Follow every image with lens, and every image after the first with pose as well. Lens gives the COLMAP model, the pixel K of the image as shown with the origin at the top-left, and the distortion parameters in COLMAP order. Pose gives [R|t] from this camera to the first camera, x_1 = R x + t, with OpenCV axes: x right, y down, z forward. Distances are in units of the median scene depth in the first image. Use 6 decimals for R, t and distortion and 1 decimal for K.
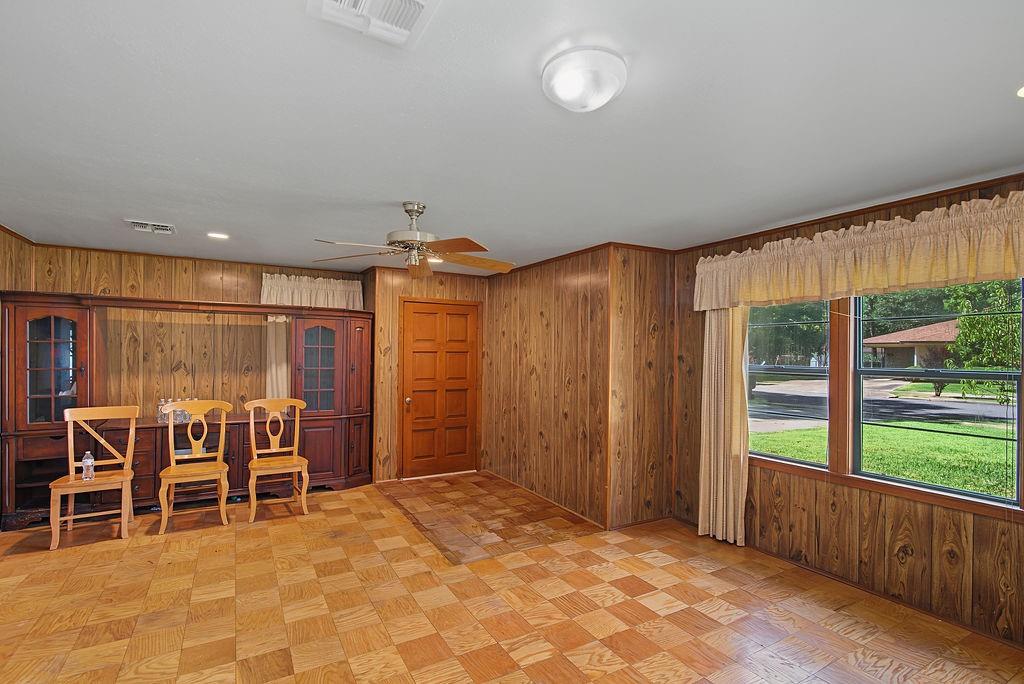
lens RADIAL K [[488.2, 0, 511.3], [0, 488.2, 356.5], [0, 0, 1]] dist [-0.000602, -0.000023]
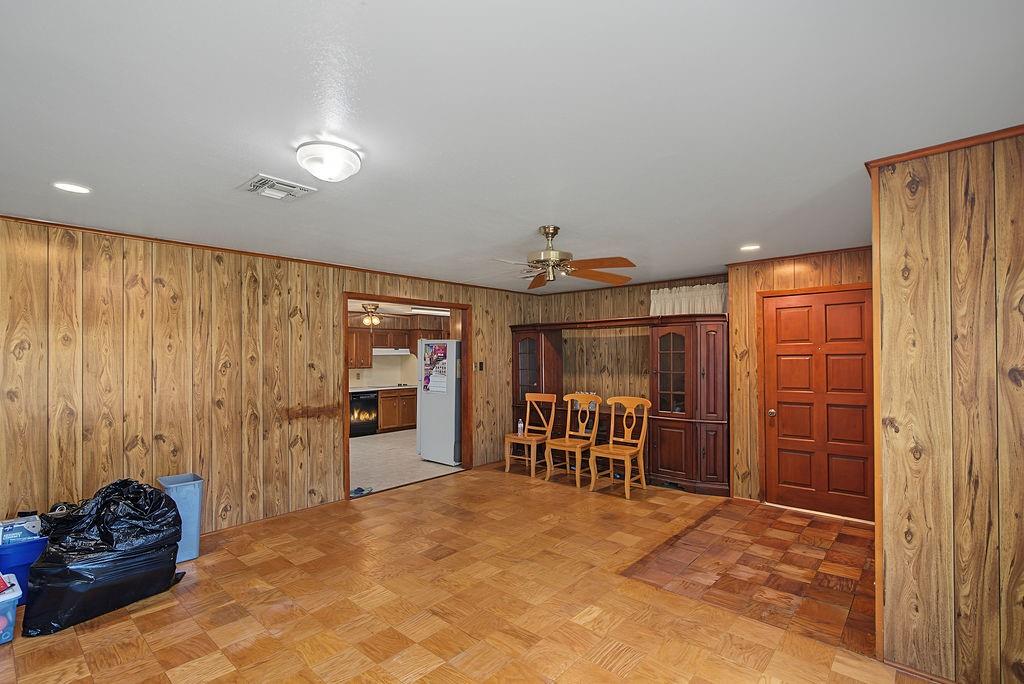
lens RADIAL K [[488.2, 0, 511.3], [0, 488.2, 356.5], [0, 0, 1]] dist [-0.000602, -0.000023]
pose [[0.302200, -0.014247, -0.953138, 0.555714], [0.000855, 0.999892, -0.014675, 0.005218], [0.953244, 0.003620, 0.302180, 0.366731]]
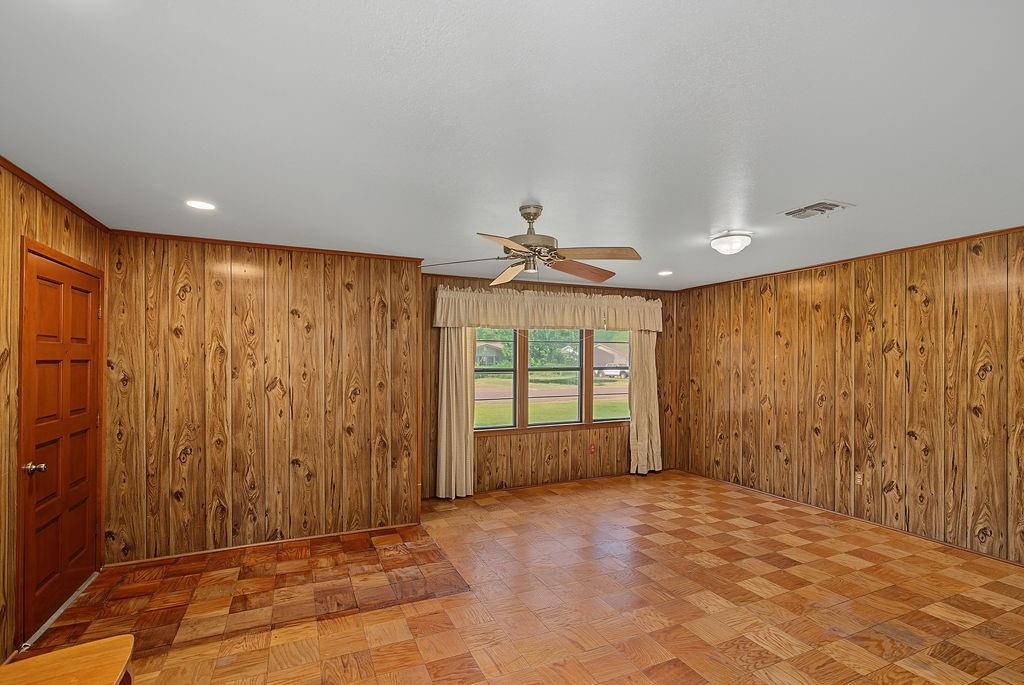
lens RADIAL K [[476.1, 0, 515.5], [0, 476.1, 366.1], [0, 0, 1]] dist [0.000326, 0.000086]
pose [[0.091838, -0.017552, 0.995619, -0.737920], [0.009894, 0.999811, 0.016713, -0.009362], [-0.995725, 0.008316, 0.091994, 0.611579]]
